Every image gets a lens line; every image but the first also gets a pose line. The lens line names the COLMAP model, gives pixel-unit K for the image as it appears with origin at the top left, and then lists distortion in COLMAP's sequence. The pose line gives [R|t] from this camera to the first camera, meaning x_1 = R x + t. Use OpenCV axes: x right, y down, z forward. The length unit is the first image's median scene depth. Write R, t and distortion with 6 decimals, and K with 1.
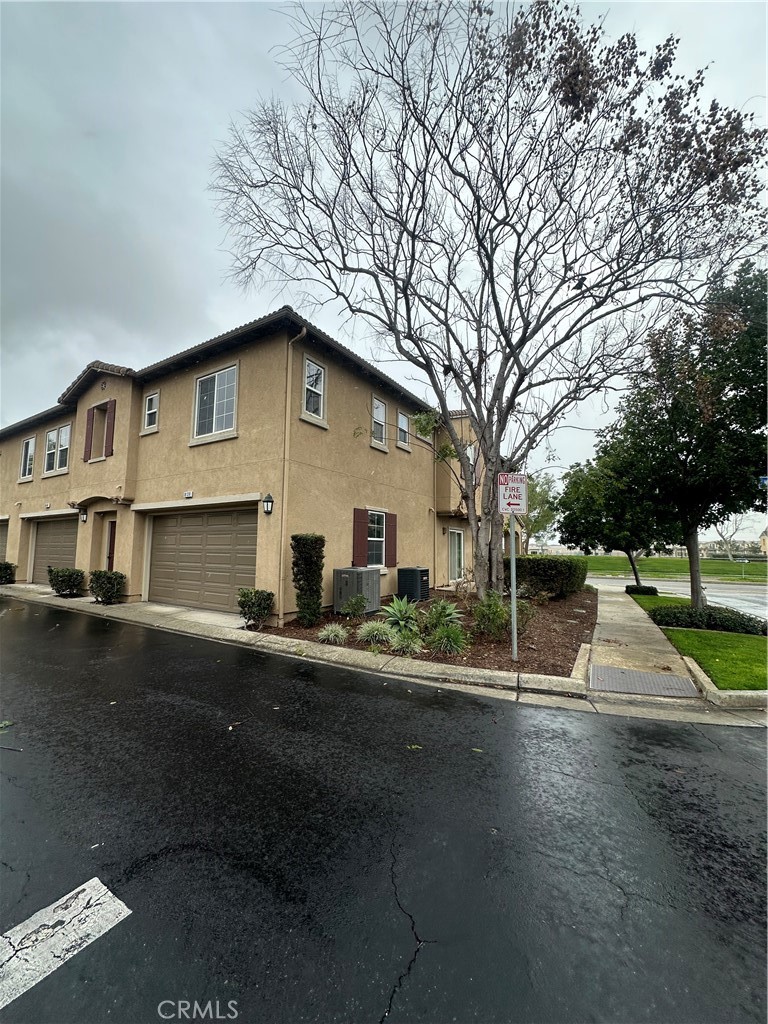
lens RADIAL K [[405.5, 0, 382.9], [0, 405.5, 510.1], [0, 0, 1]] dist [-0.002094, -0.000485]
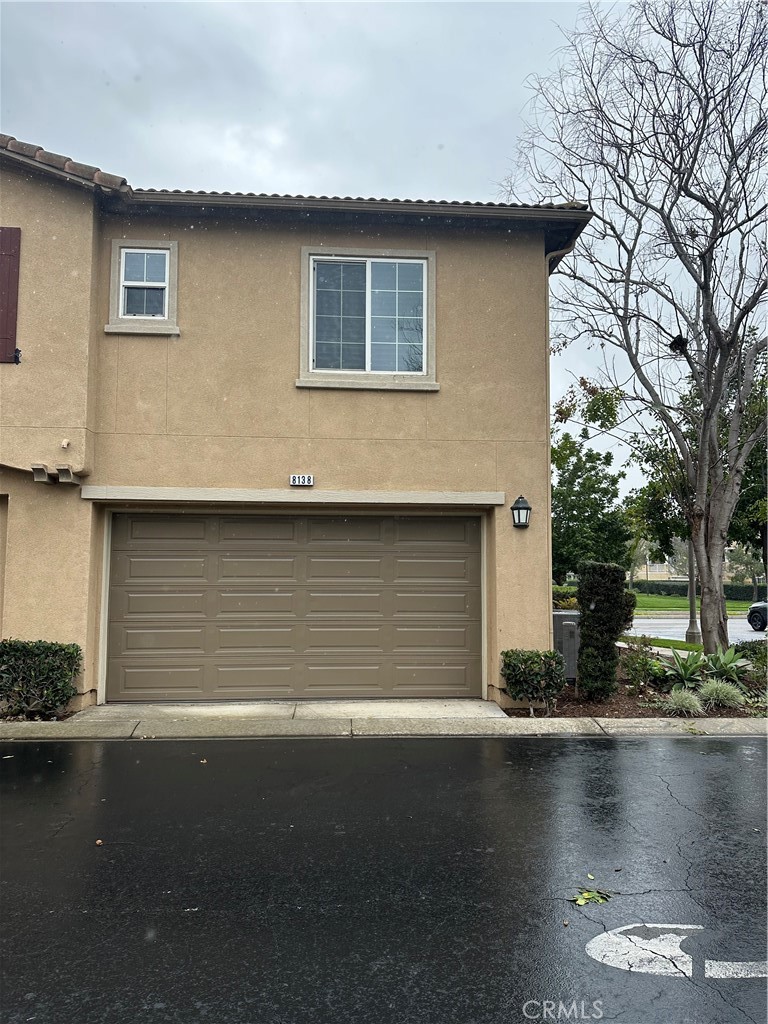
lens RADIAL K [[712.4, 0, 385.2], [0, 712.4, 515.5], [0, 0, 1]] dist [0.038749, -0.042325]
pose [[0.801259, 0.043753, 0.596715, -0.828745], [-0.053348, 0.998575, -0.001584, 0.001778], [-0.595934, -0.030565, 0.802452, 0.187790]]
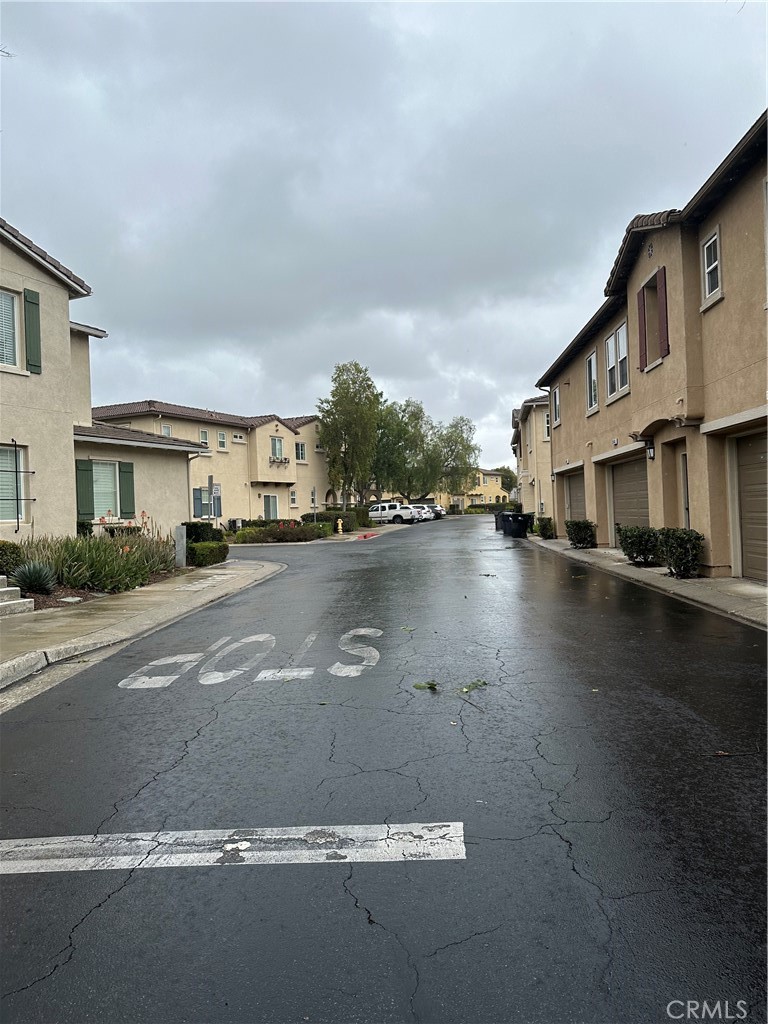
lens RADIAL K [[712.4, 0, 384.4], [0, 712.4, 506.0], [0, 0, 1]] dist [0.038749, -0.042325]
pose [[0.474037, -0.037024, -0.879726, 0.127064], [0.130428, 0.991046, 0.028572, 0.015776], [0.870791, -0.128285, 0.474622, 0.021867]]
